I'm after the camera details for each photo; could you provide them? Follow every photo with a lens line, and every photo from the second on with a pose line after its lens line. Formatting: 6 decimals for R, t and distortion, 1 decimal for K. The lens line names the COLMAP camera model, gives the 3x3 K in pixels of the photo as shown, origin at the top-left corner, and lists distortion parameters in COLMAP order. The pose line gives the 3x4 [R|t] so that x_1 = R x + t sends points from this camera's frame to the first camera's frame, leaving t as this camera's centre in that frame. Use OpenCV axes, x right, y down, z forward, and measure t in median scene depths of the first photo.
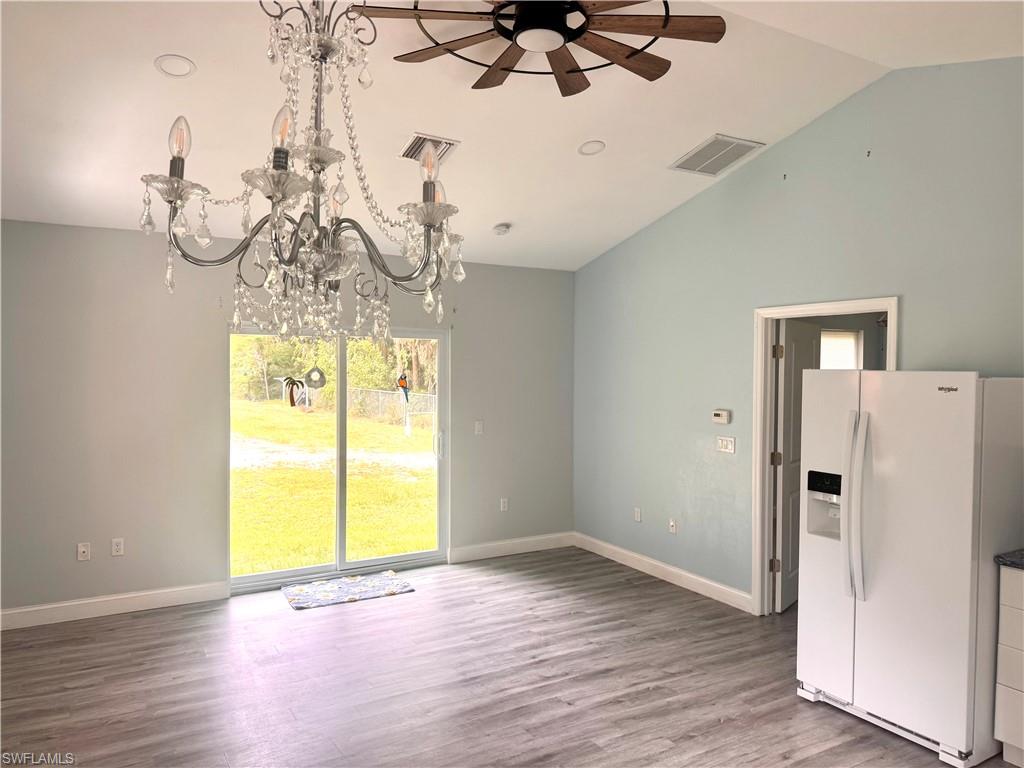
lens RADIAL K [[728.6, 0, 513.7], [0, 728.6, 384.2], [0, 0, 1]] dist [0.028490, -0.035389]
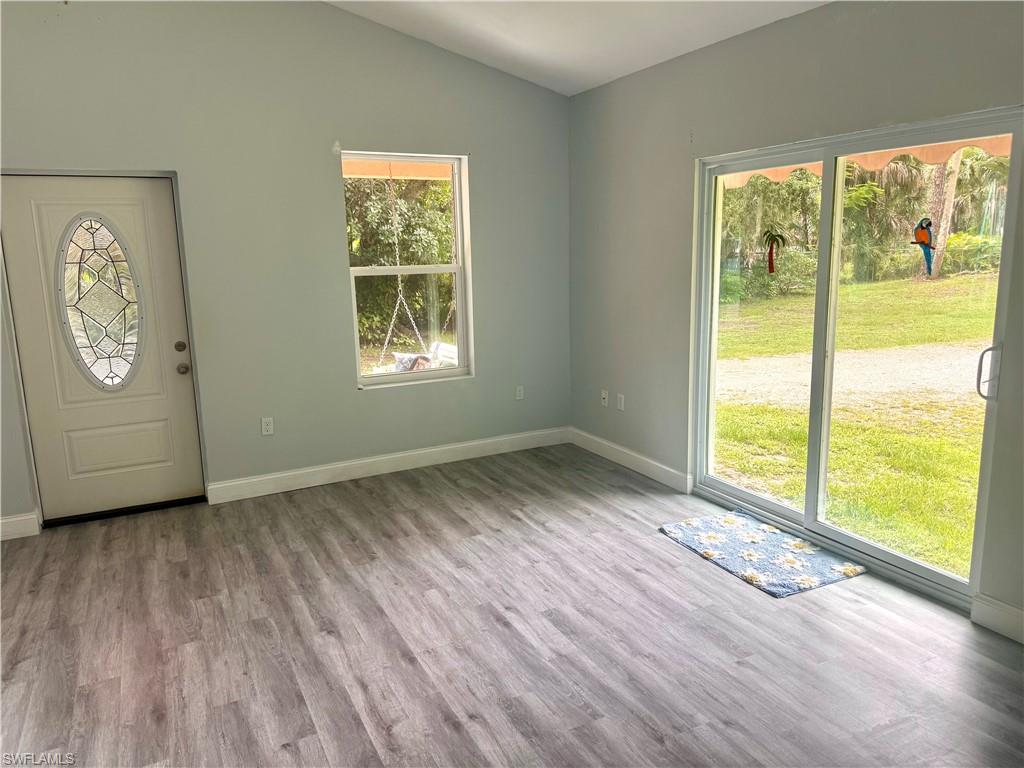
lens RADIAL K [[728.6, 0, 514.3], [0, 728.6, 380.8], [0, 0, 1]] dist [0.028490, -0.035389]
pose [[-0.064110, 0.186106, -0.980436, 0.525398], [-0.000962, 0.982445, 0.186550, 0.003512], [0.997942, 0.012902, -0.062805, 1.026397]]
